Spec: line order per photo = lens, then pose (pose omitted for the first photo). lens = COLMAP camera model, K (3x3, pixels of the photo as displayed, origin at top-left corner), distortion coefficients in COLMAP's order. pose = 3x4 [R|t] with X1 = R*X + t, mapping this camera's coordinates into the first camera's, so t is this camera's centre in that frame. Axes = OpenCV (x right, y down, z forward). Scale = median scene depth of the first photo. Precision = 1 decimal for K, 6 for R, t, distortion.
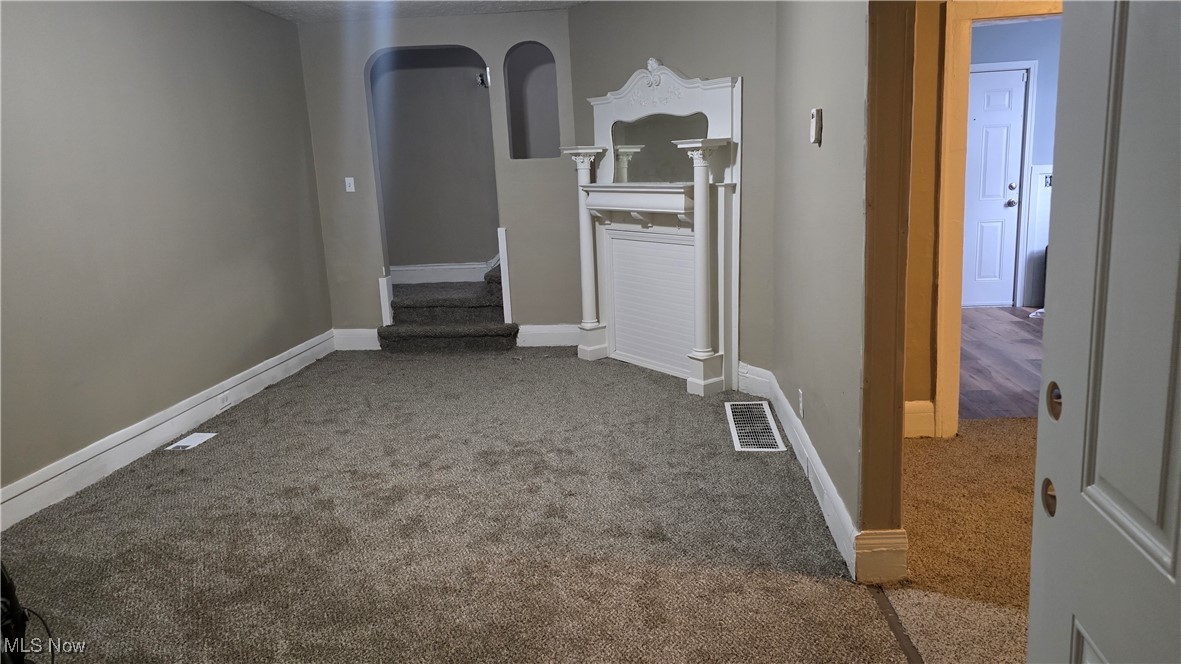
lens RADIAL K [[790.6, 0, 589.4], [0, 790.6, 331.8], [0, 0, 1]] dist [0.053434, 0.000039]
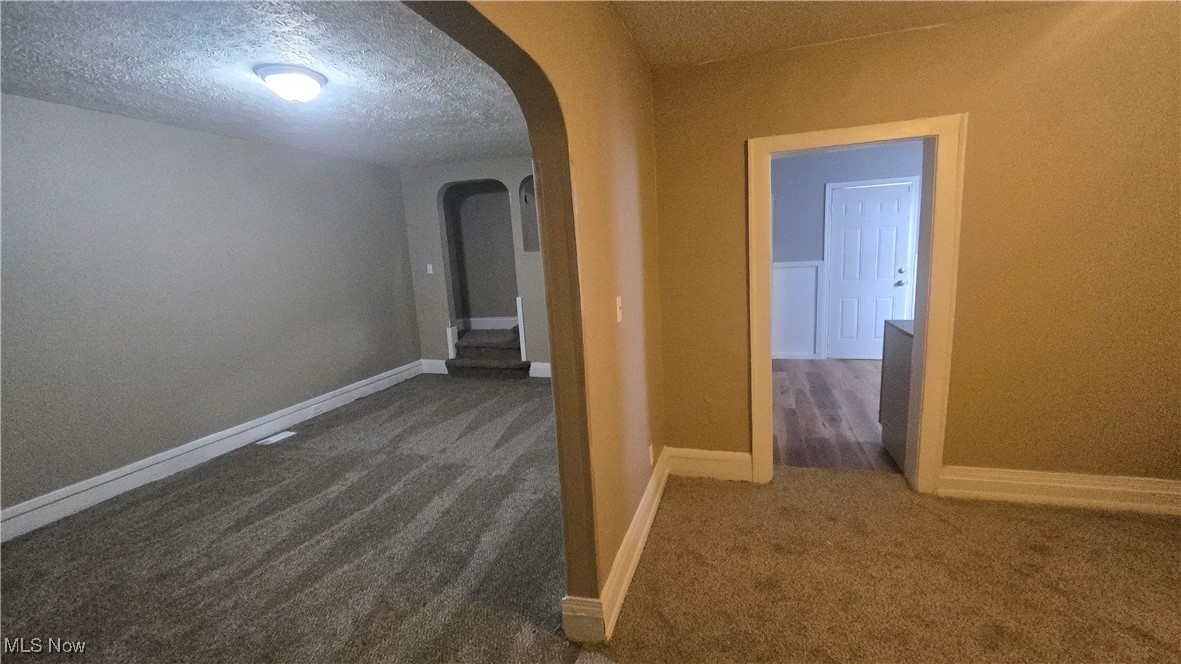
lens RADIAL K [[486.9, 0, 595.0], [0, 486.9, 334.8], [0, 0, 1]] dist [0.001859, 0.000043]
pose [[0.980529, 0.029175, -0.194194, 0.208969], [-0.032734, 0.999349, -0.015141, -0.050754], [0.193626, 0.021203, 0.980846, 0.122398]]
